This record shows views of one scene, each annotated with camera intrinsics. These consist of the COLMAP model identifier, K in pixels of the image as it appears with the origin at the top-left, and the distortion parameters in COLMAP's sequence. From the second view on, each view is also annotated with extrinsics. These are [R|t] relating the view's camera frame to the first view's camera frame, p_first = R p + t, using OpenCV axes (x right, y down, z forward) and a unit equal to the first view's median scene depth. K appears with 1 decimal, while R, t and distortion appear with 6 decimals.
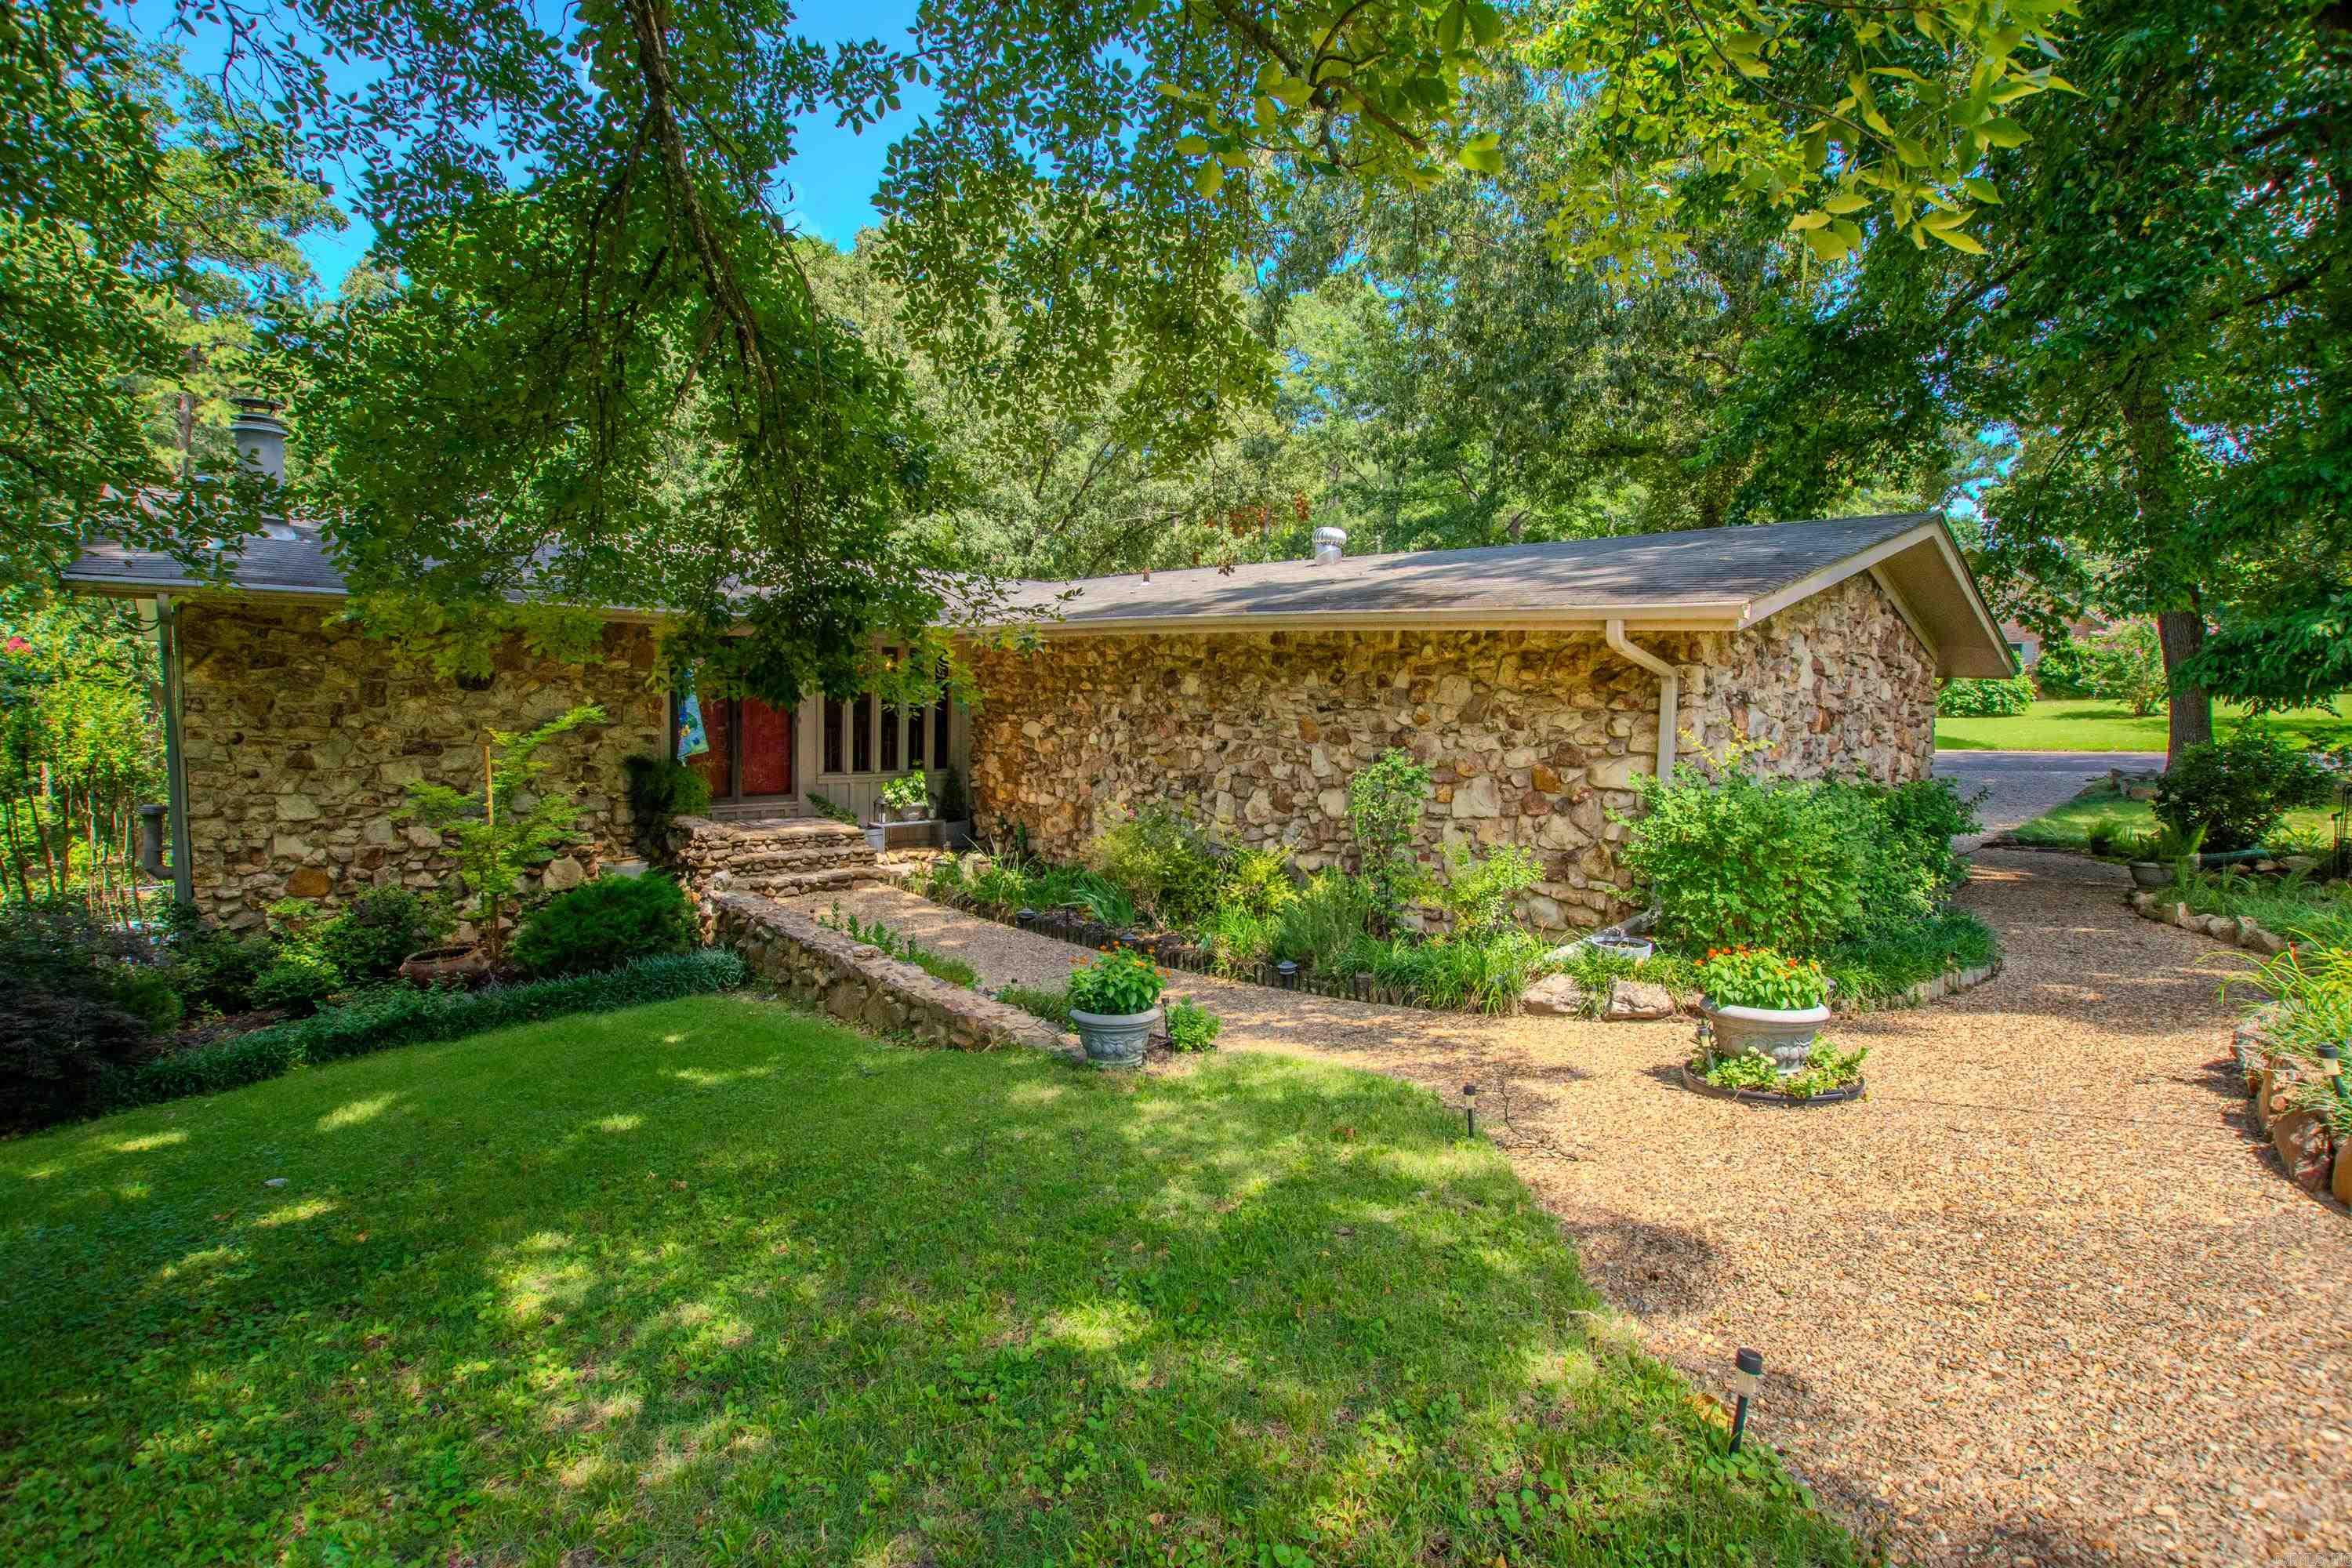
lens RADIAL K [[1037.7, 0, 1181.1], [0, 1037.7, 780.1], [0, 0, 1]] dist [-0.029561, 0.004233]
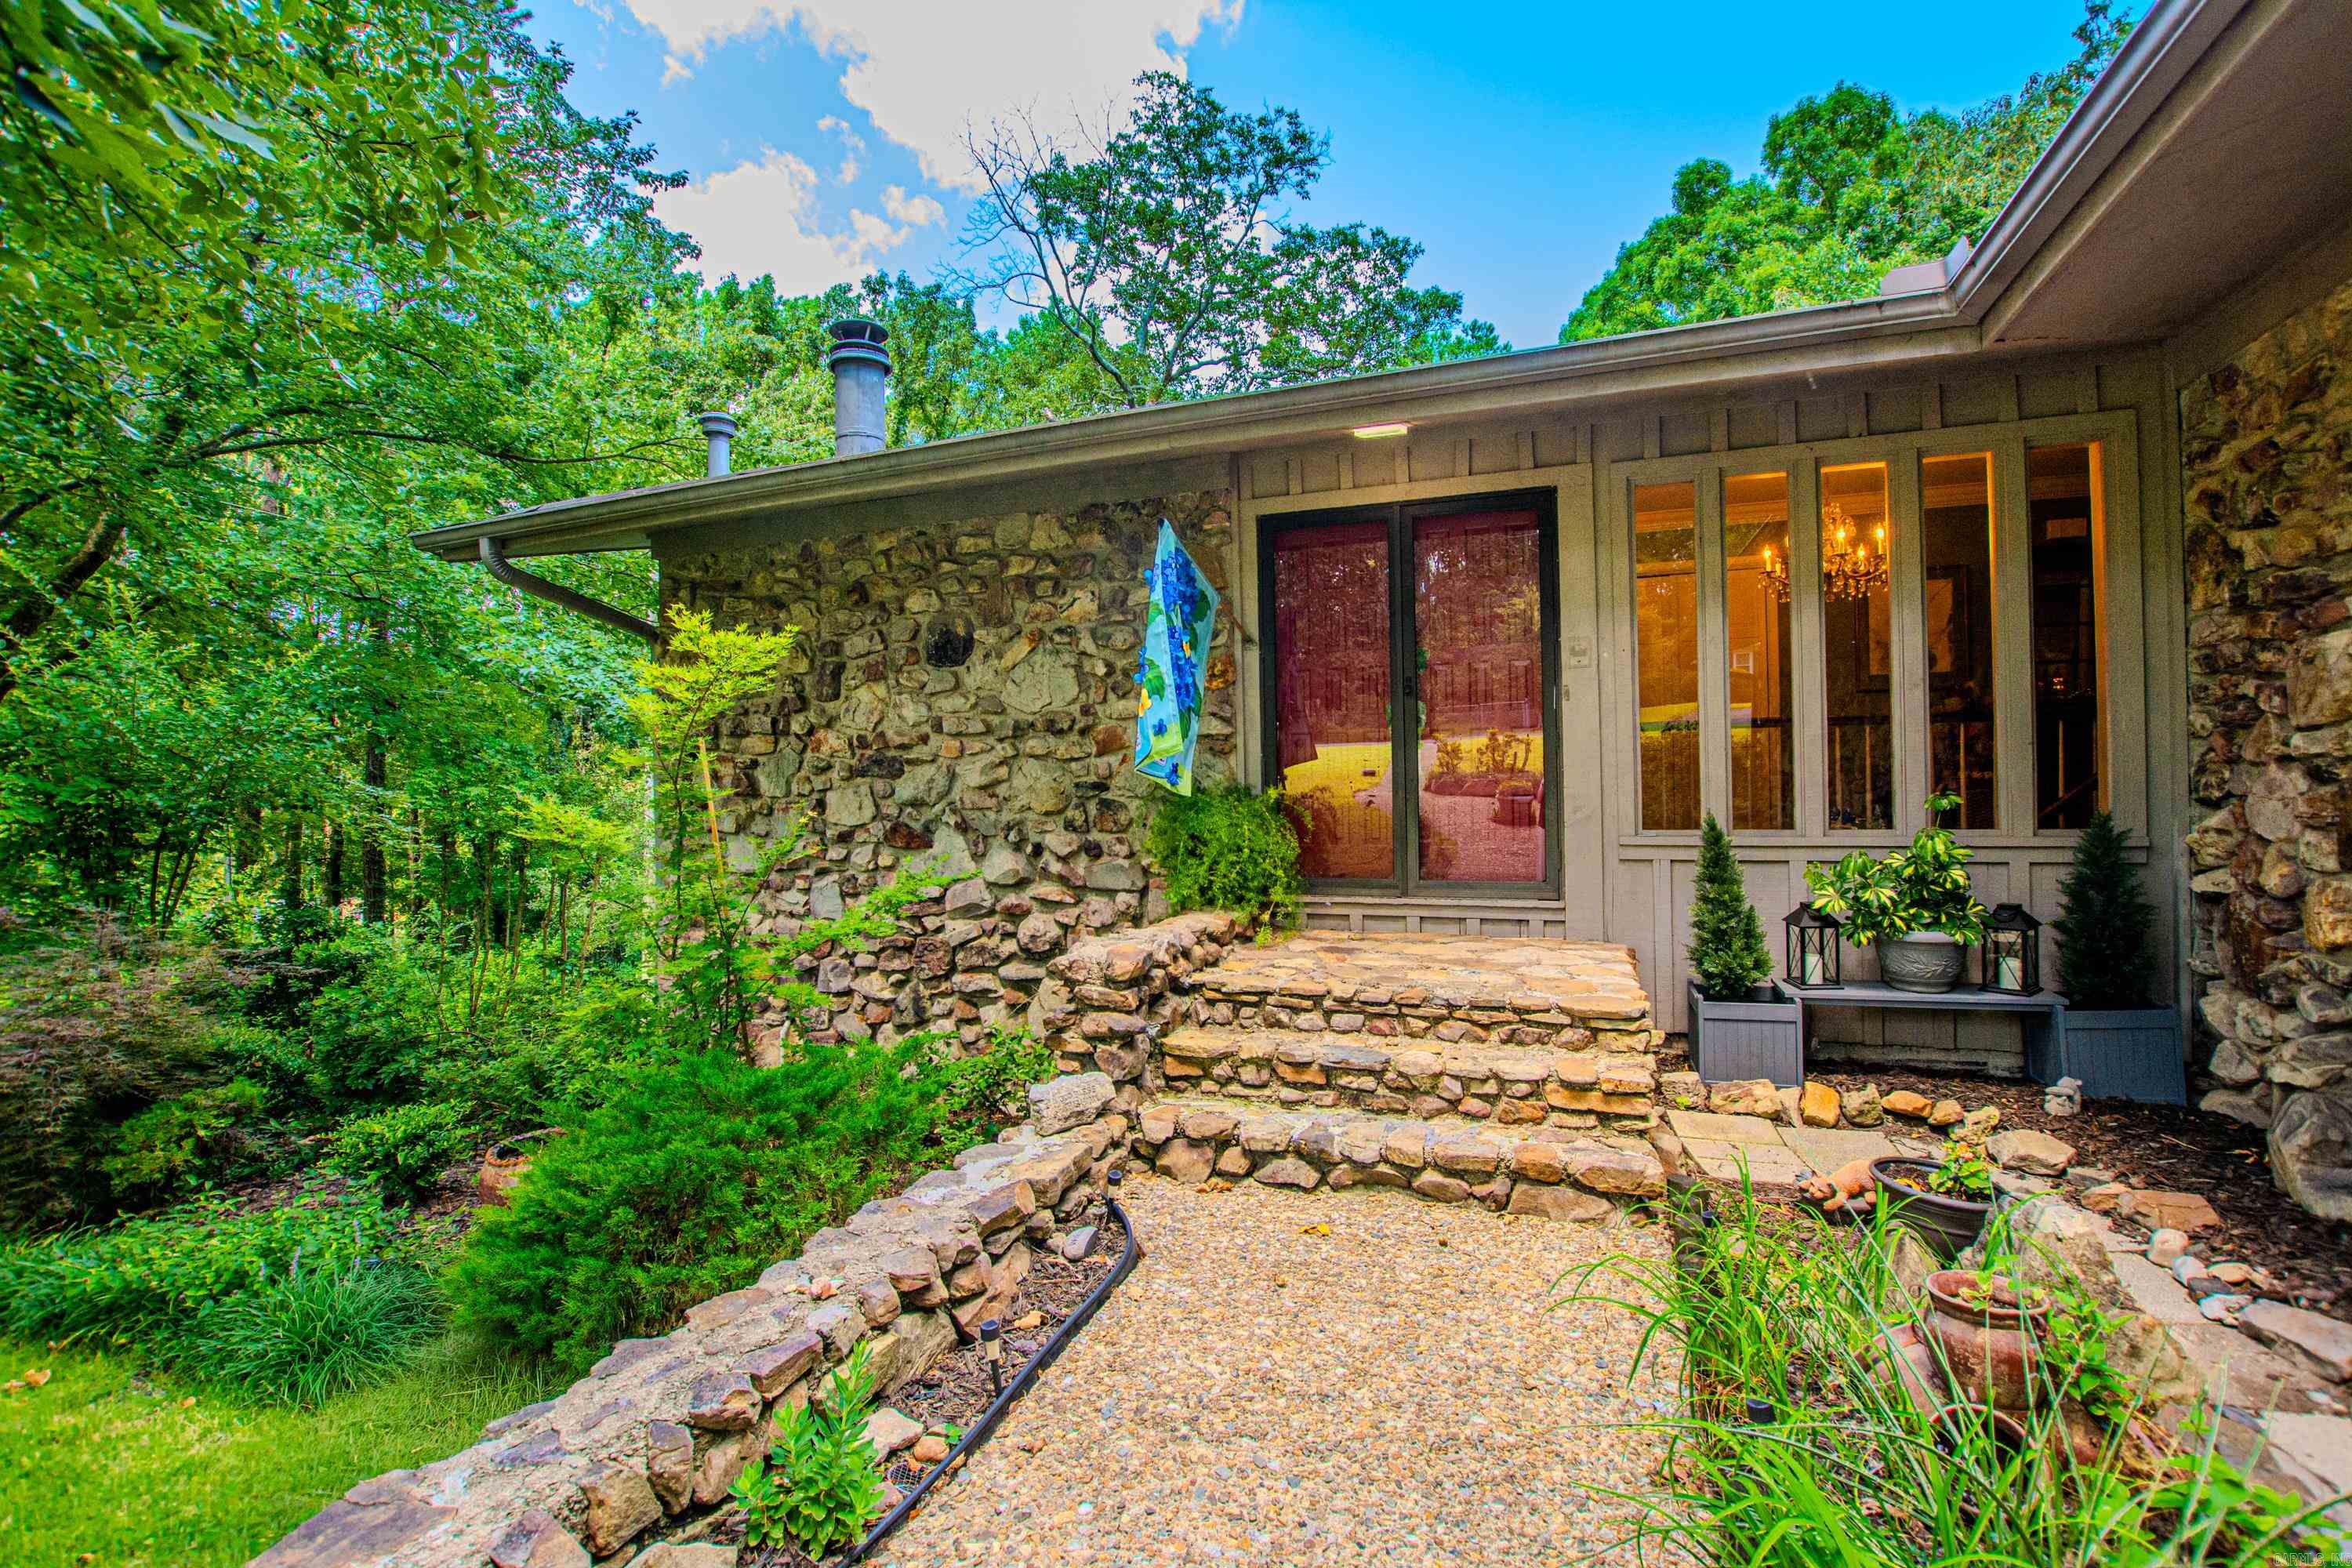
lens RADIAL K [[1037.7, 0, 1192.3], [0, 1037.7, 785.8], [0, 0, 1]] dist [-0.029561, 0.004233]
pose [[0.446350, -0.035685, -0.894147, -0.113709], [-0.045027, 0.997043, -0.062269, 0.010422], [0.893725, 0.068055, 0.443423, 0.925294]]
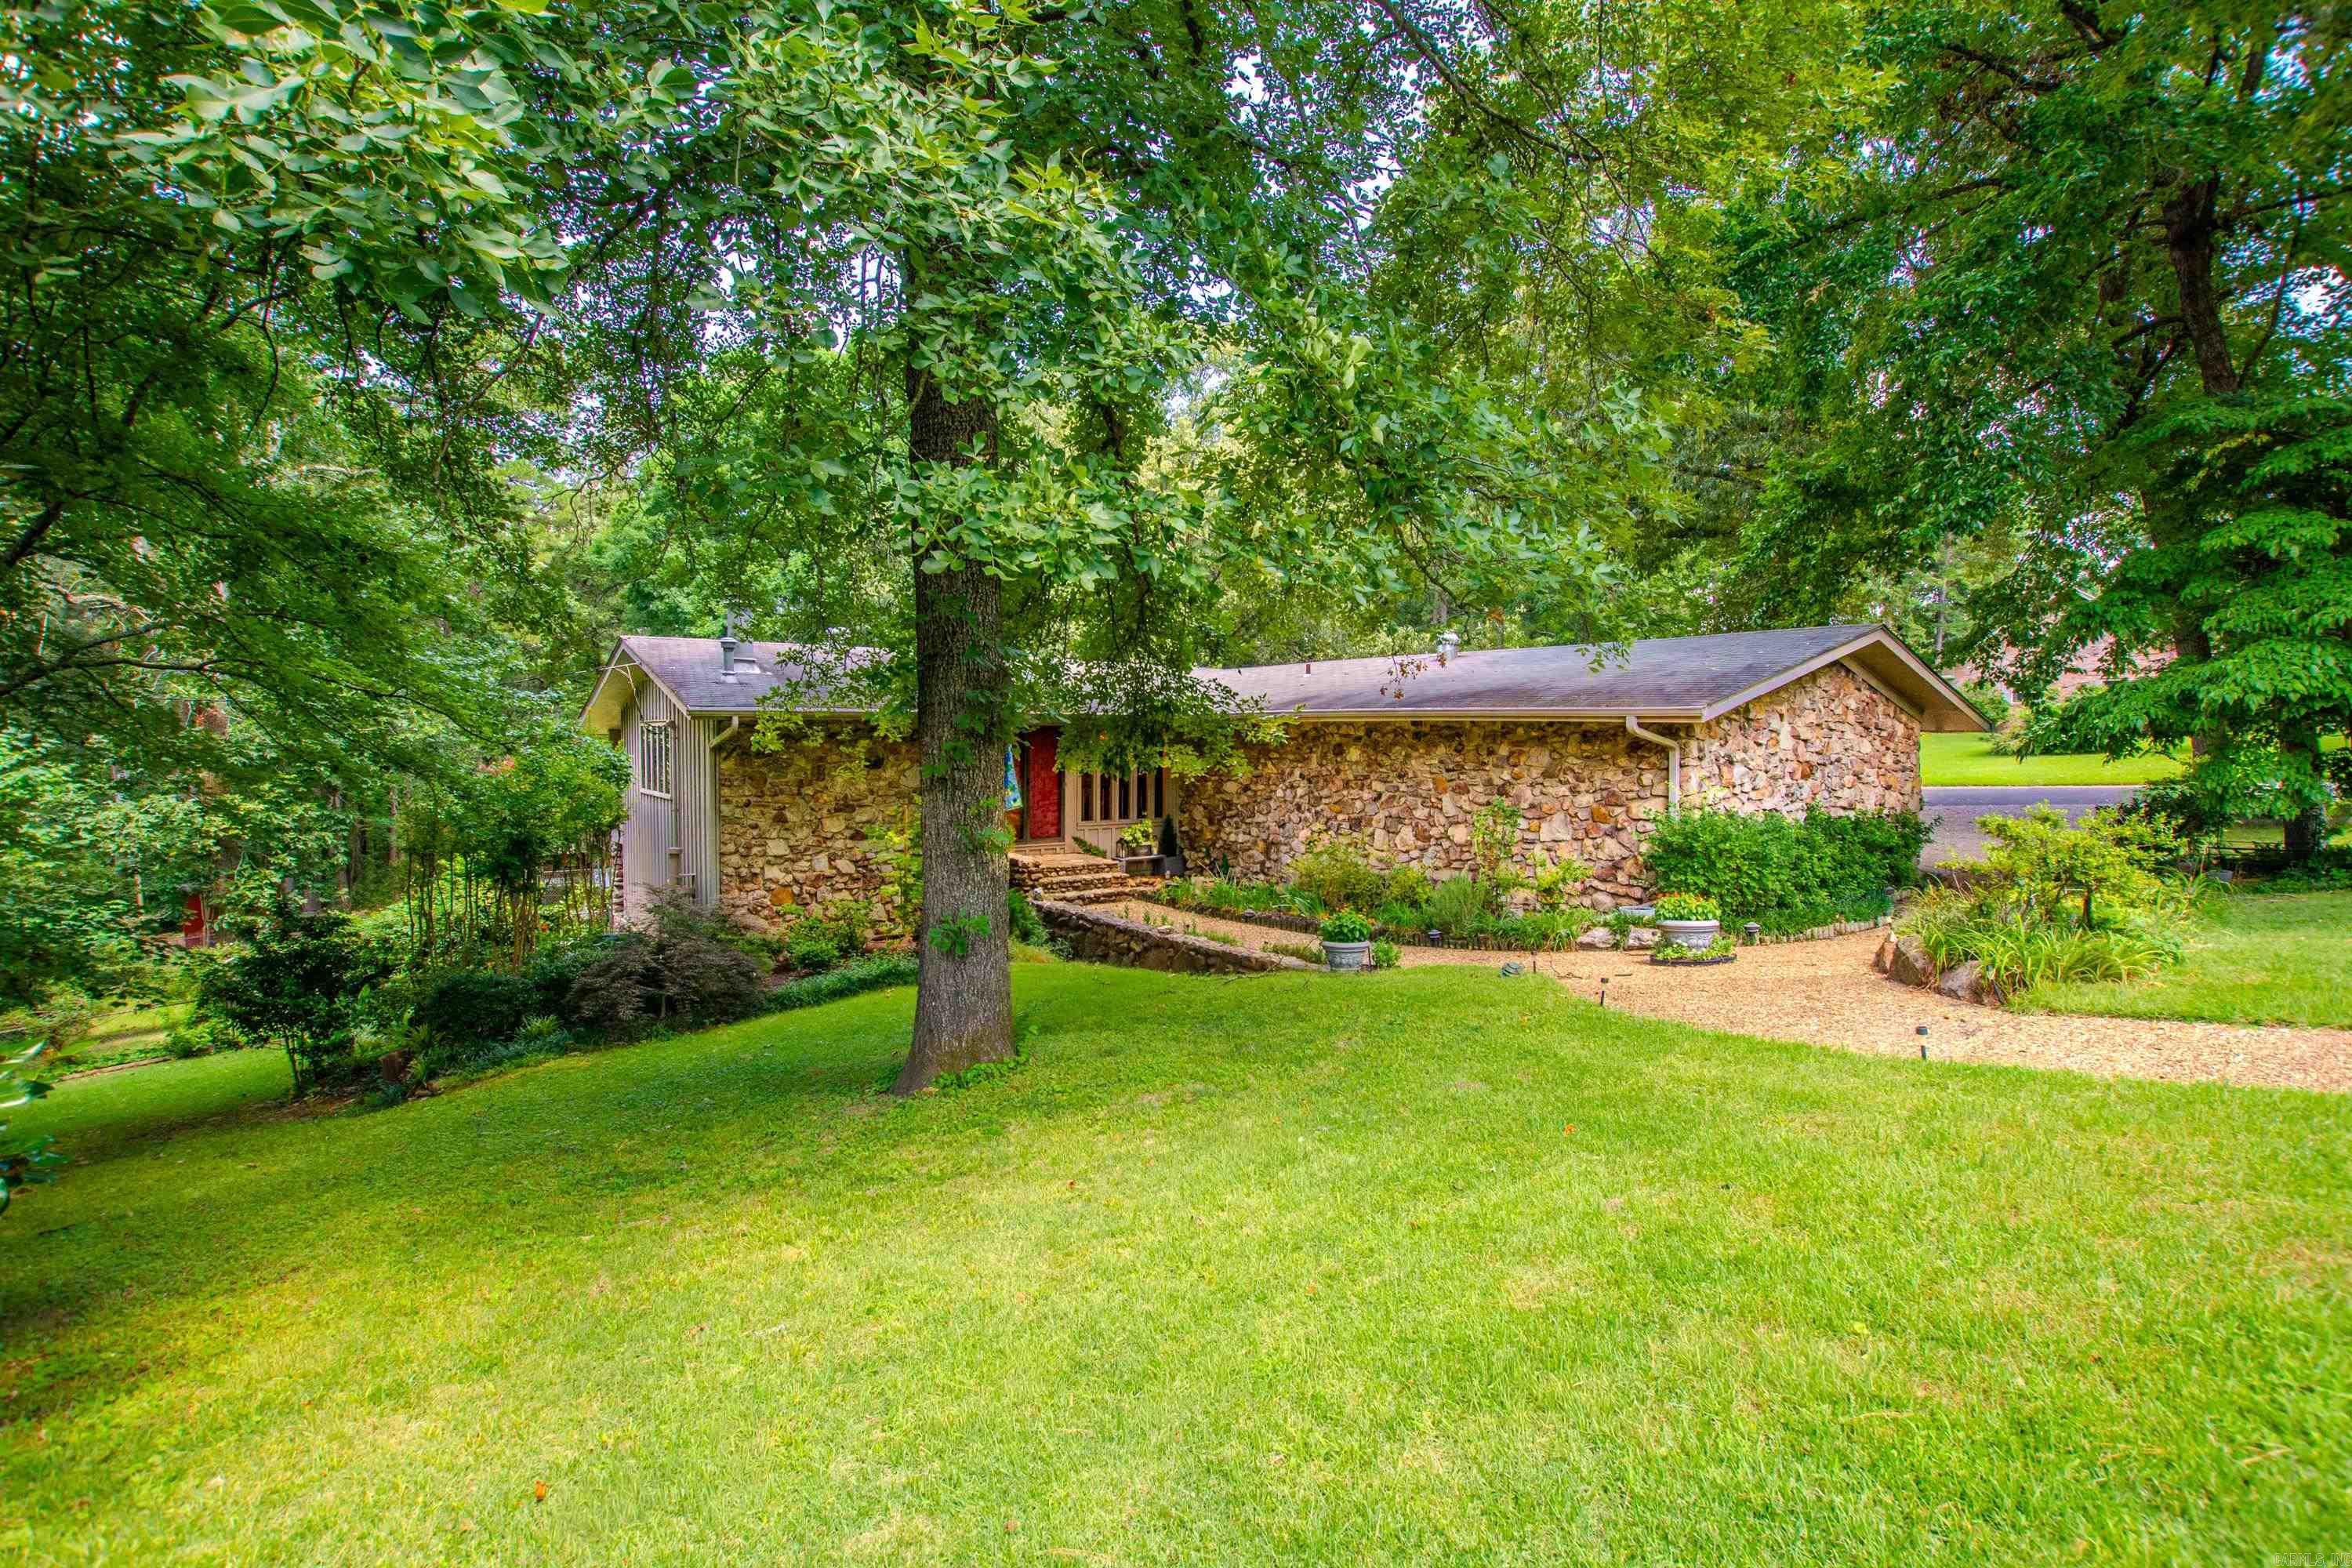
lens RADIAL K [[1037.7, 0, 1199.3], [0, 1037.7, 773.1], [0, 0, 1]] dist [-0.029561, 0.004233]
pose [[0.995885, -0.020965, -0.088171, -0.087303], [0.015906, 0.998207, -0.057696, 0.014677], [0.089223, 0.056056, 0.994433, -0.492205]]
